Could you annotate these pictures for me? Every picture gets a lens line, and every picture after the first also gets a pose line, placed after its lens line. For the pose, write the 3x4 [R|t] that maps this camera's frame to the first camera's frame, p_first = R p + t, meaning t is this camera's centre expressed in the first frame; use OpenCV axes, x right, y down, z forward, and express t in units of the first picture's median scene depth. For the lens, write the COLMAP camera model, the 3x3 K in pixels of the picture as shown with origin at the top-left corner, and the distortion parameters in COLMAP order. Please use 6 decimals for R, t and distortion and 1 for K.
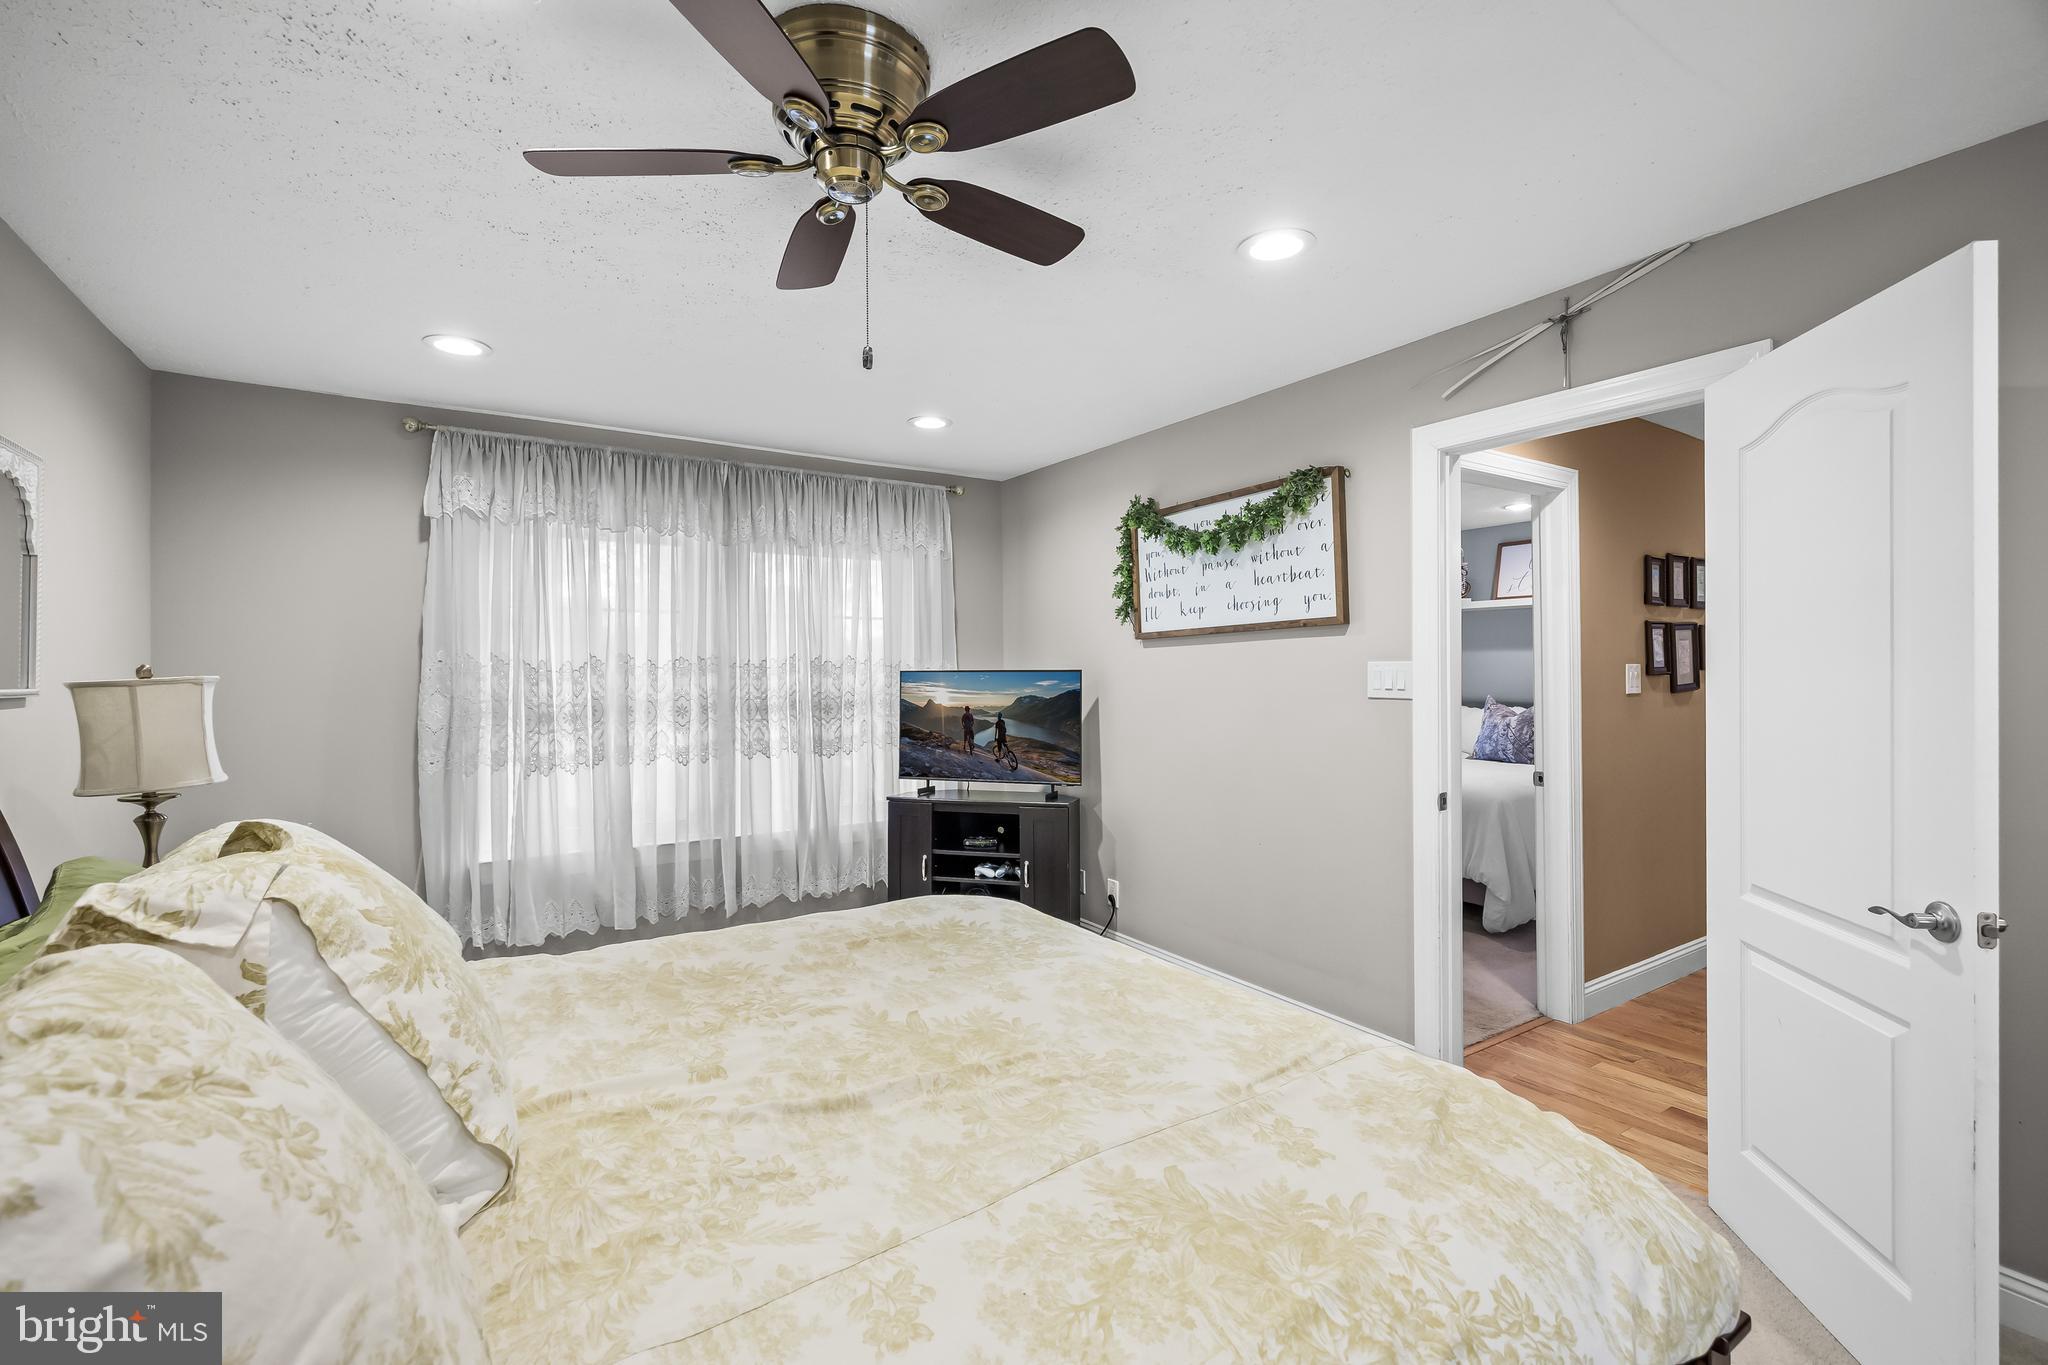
lens RADIAL K [[898.3, 0, 1024.7], [0, 898.3, 678.7], [0, 0, 1]] dist [-0.002660, -0.000449]
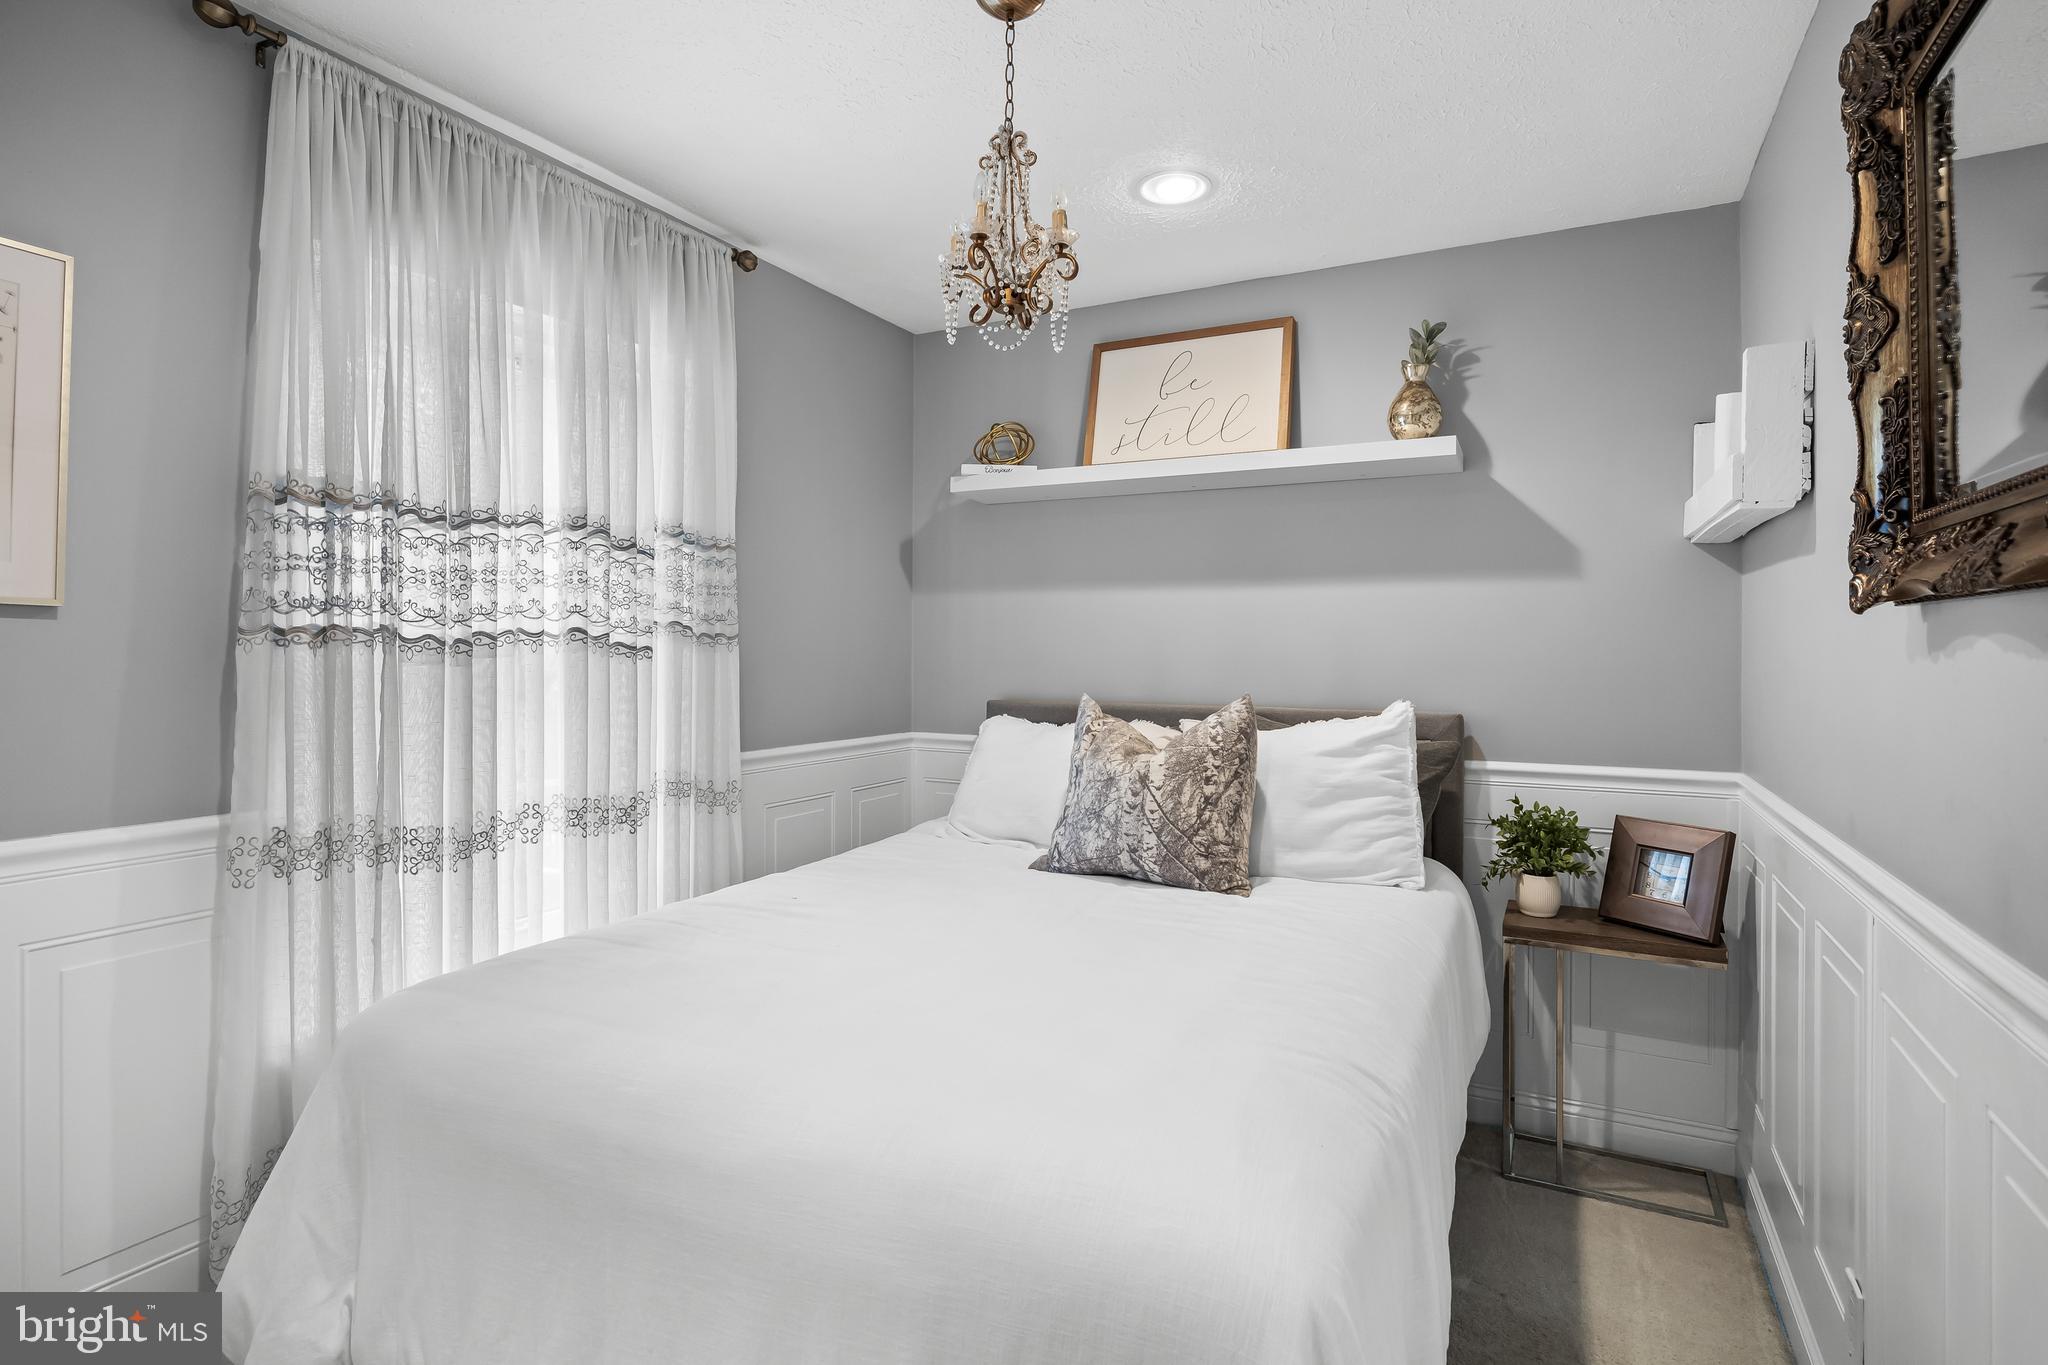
lens RADIAL K [[1021.5, 0, 1025.4], [0, 1021.5, 668.7], [0, 0, 1]] dist [-0.002995, 0.001957]
pose [[0.878797, 0.008434, 0.477121, 0.299005], [-0.010499, 0.999944, 0.001662, 0.007536], [-0.477080, -0.006470, 0.878836, 0.656888]]
